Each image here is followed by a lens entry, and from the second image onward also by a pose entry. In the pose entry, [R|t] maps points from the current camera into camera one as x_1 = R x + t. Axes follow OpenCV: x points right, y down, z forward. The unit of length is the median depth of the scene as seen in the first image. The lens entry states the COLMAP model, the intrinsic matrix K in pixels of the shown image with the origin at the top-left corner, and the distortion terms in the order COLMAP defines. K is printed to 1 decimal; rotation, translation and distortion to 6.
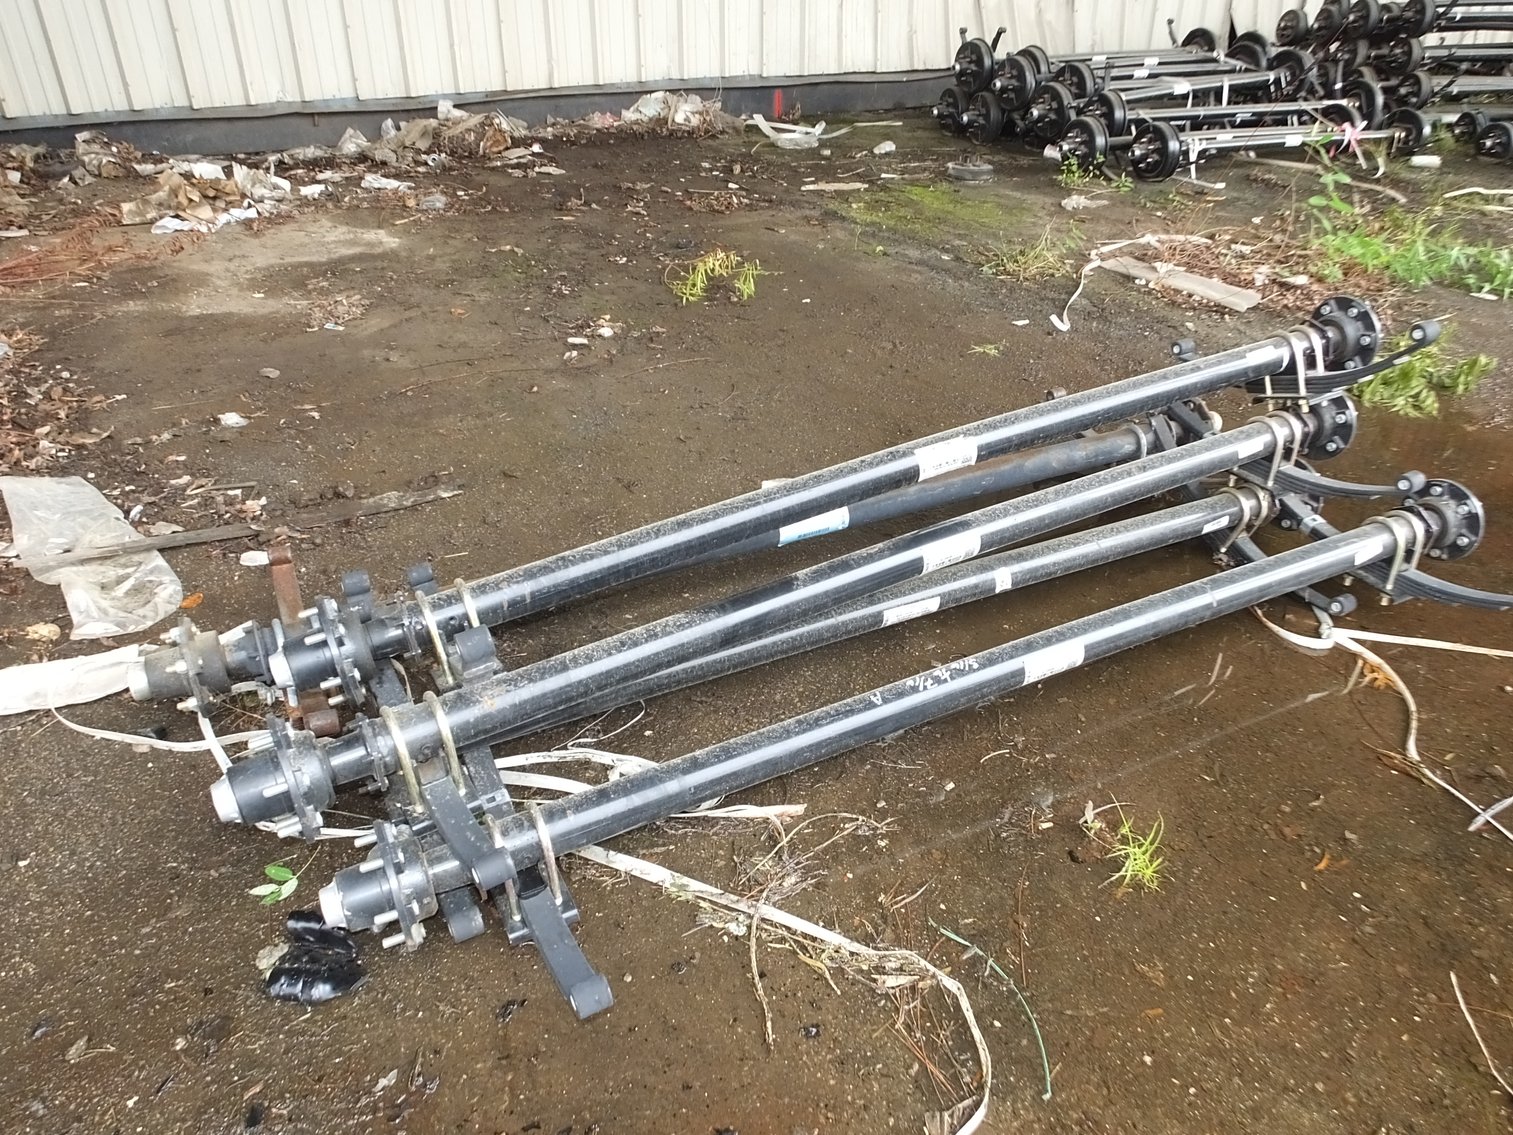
lens RADIAL K [[1044.7, 0, 756.5], [0, 1044.7, 567.5], [0, 0, 1]] dist [-0.064761, 0.061364]
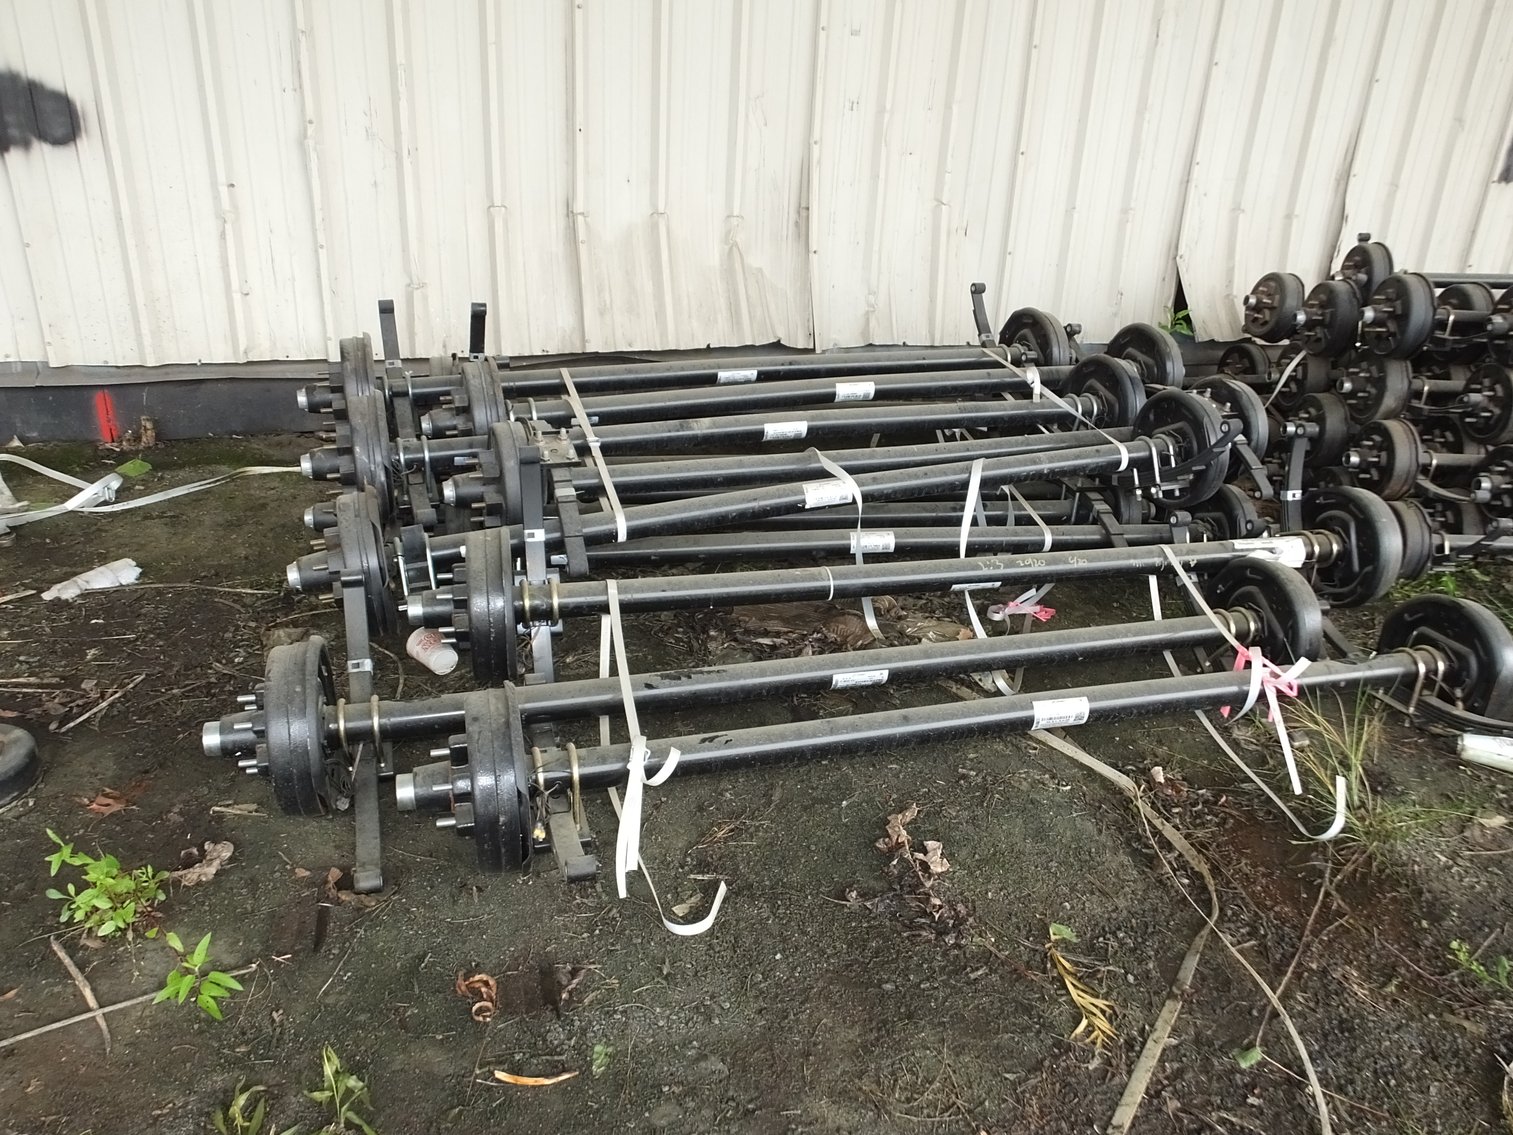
lens RADIAL K [[1044.7, 0, 756.5], [0, 1044.7, 567.5], [0, 0, 1]] dist [-0.064761, 0.061364]
pose [[0.984586, 0.103074, -0.141298, 0.391663], [-0.119605, 0.986259, -0.113967, -0.344233], [0.127609, 0.129111, 0.983385, 0.540832]]
